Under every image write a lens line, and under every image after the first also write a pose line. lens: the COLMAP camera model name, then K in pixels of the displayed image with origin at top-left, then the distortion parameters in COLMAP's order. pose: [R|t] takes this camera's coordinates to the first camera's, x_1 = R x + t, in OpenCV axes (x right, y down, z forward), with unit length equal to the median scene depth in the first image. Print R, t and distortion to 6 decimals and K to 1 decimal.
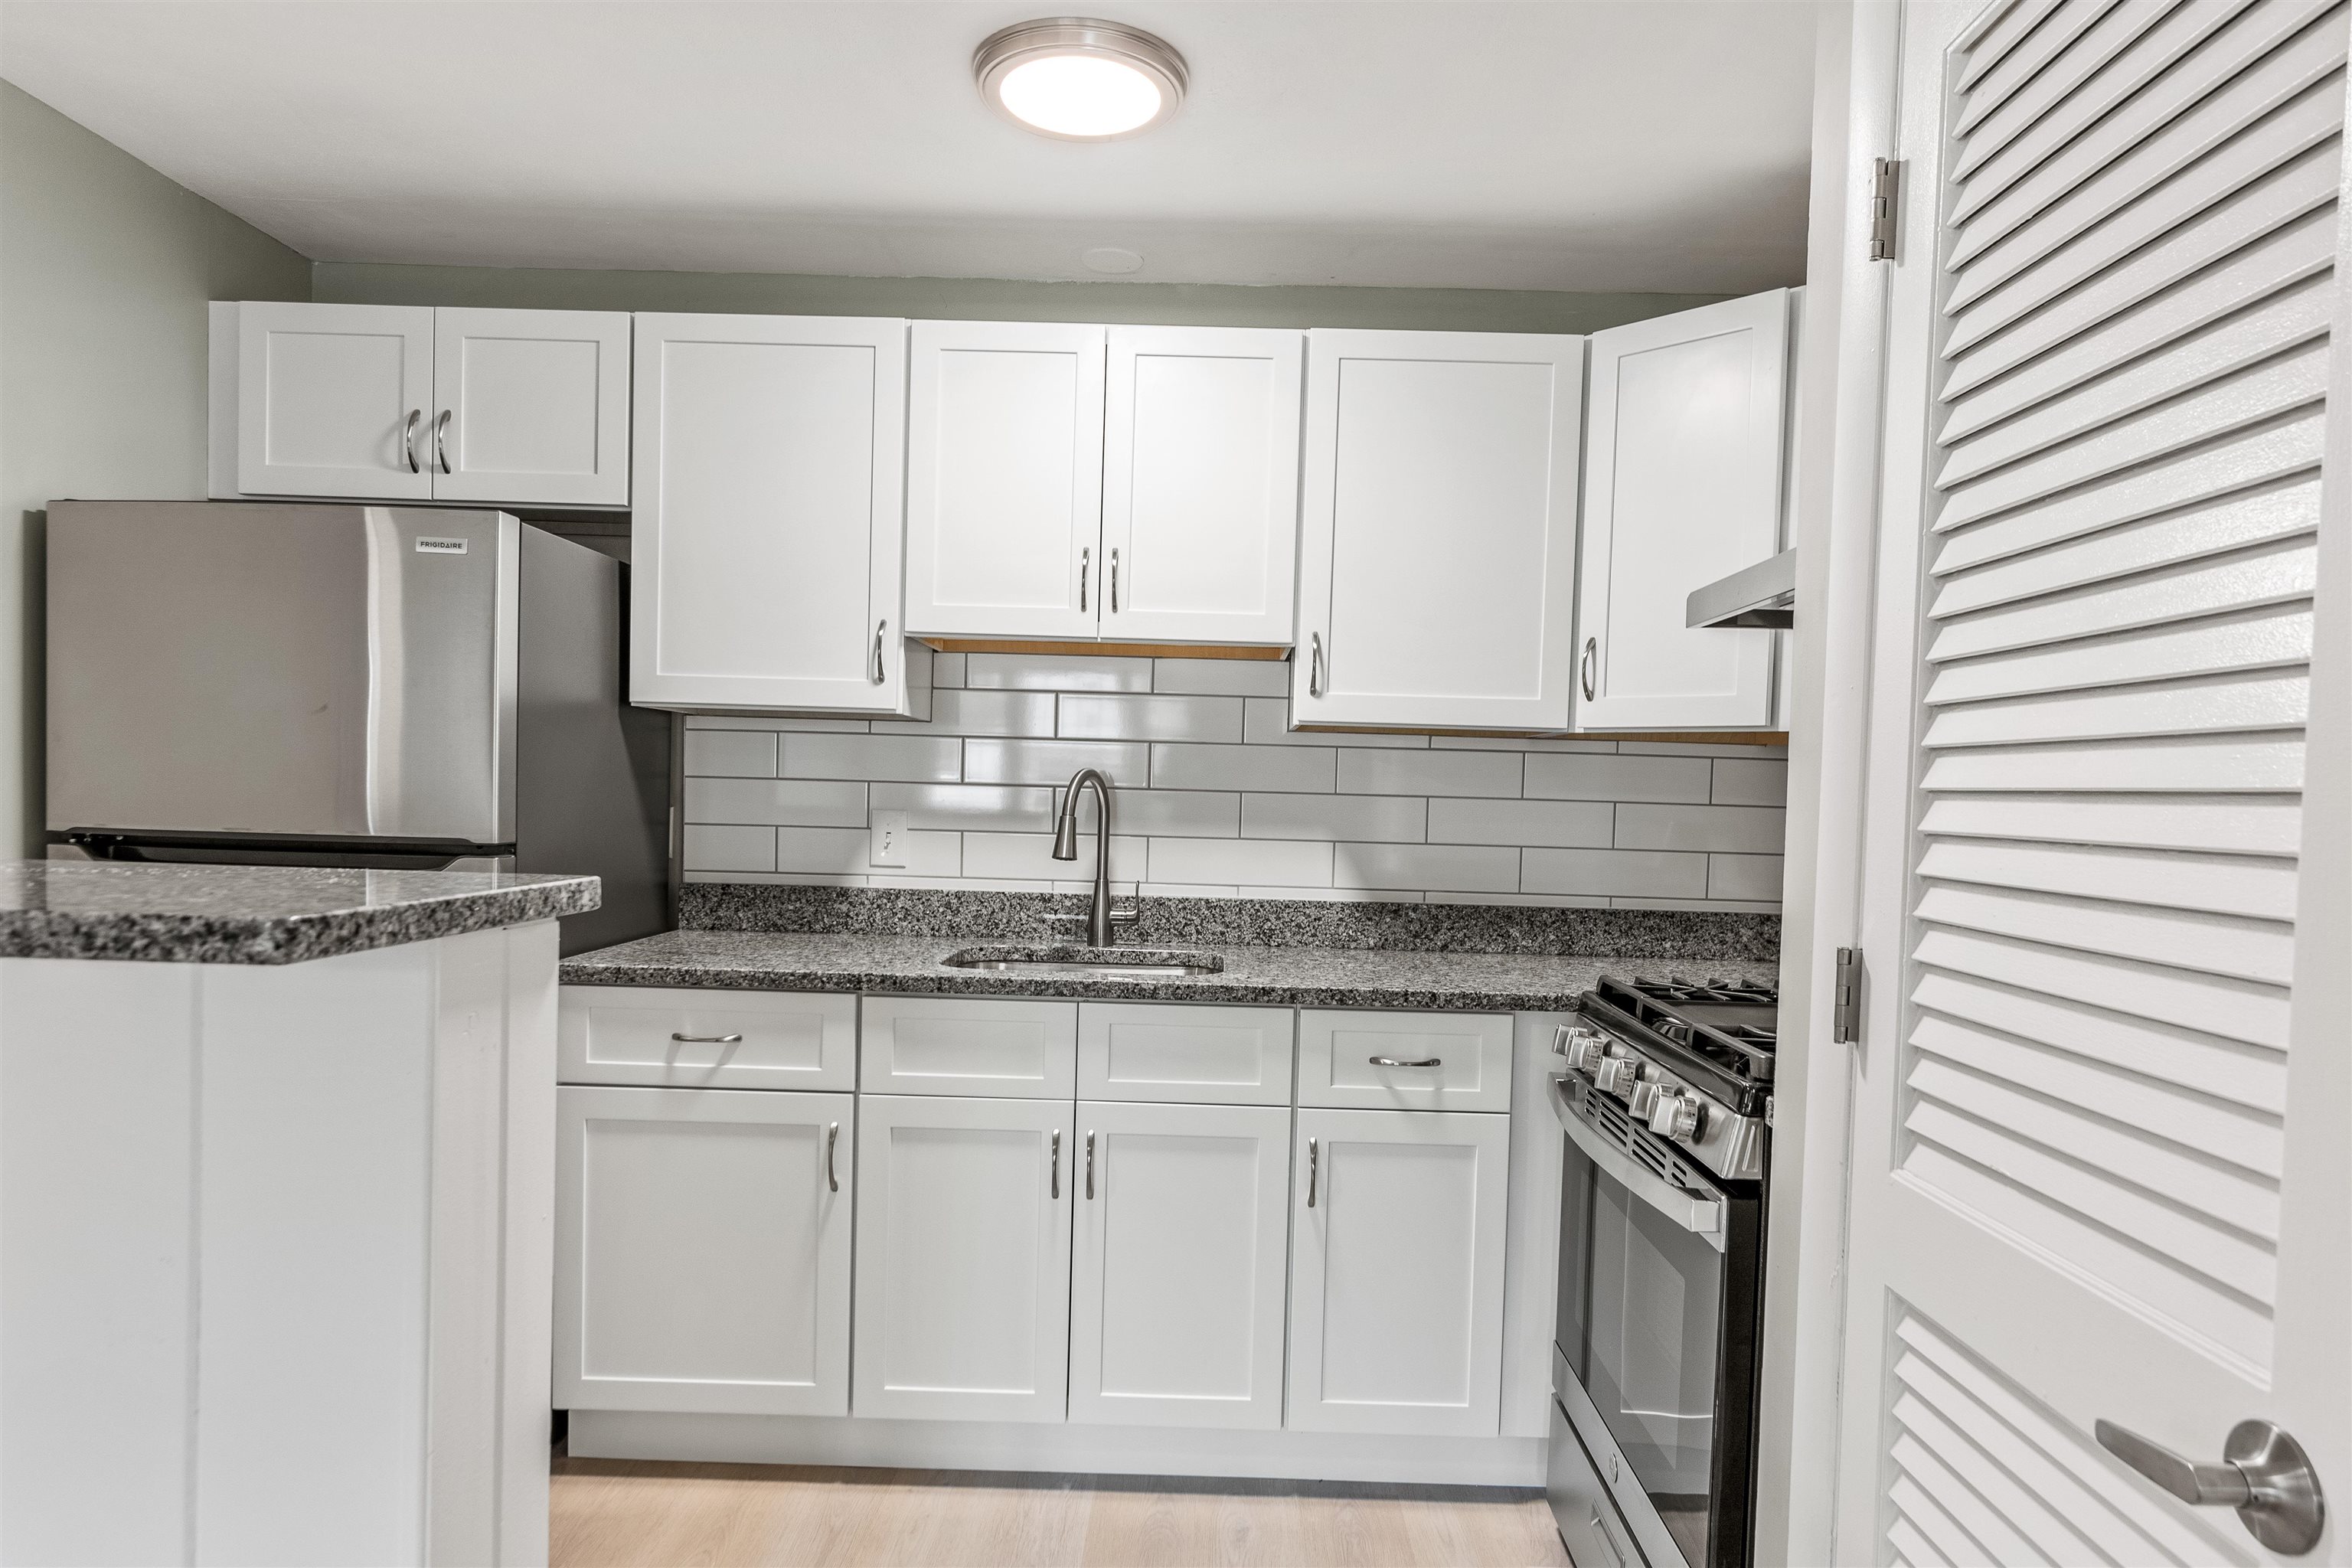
lens RADIAL K [[1420.4, 0, 1186.4], [0, 1420.4, 840.1], [0, 0, 1]] dist [-0.005971, 0.003311]
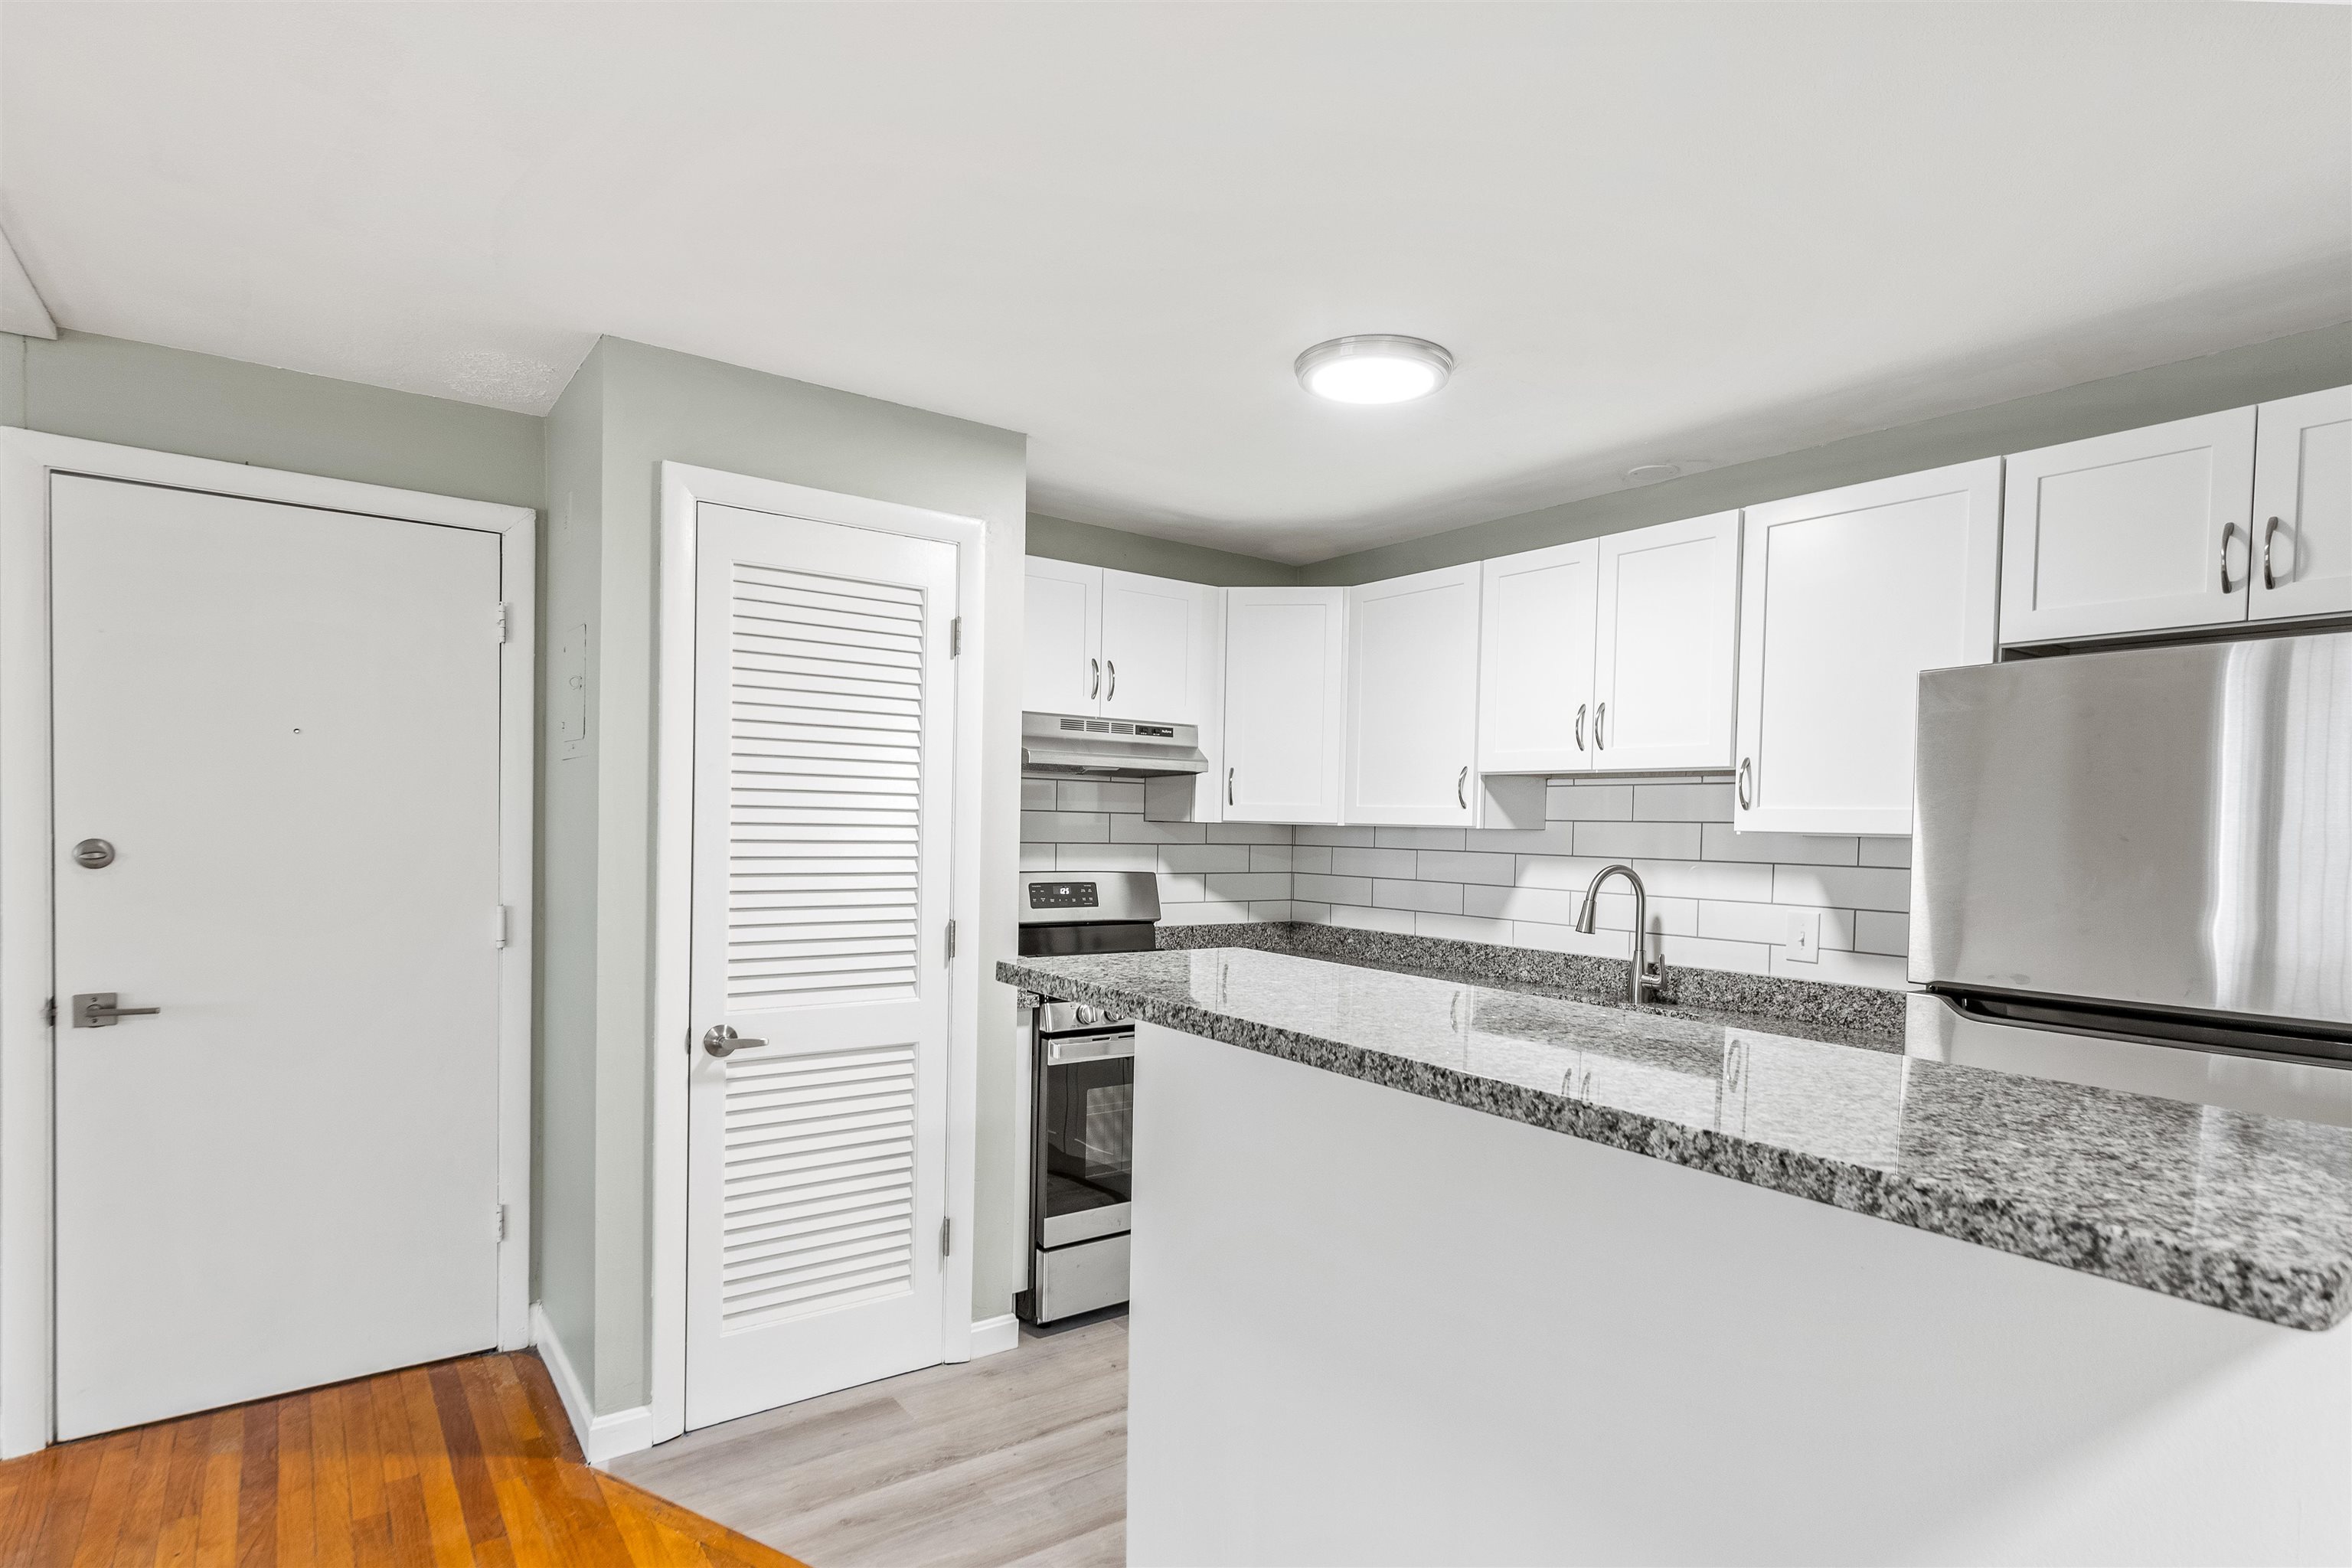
lens RADIAL K [[1214.4, 0, 1221.9], [0, 1214.4, 851.9], [0, 0, 1]] dist [-0.005950, 0.002531]
pose [[0.618492, 0.003210, -0.785785, 0.619393], [-0.040915, 0.998767, -0.028124, -0.018777], [0.784725, 0.049545, 0.617860, 0.023121]]
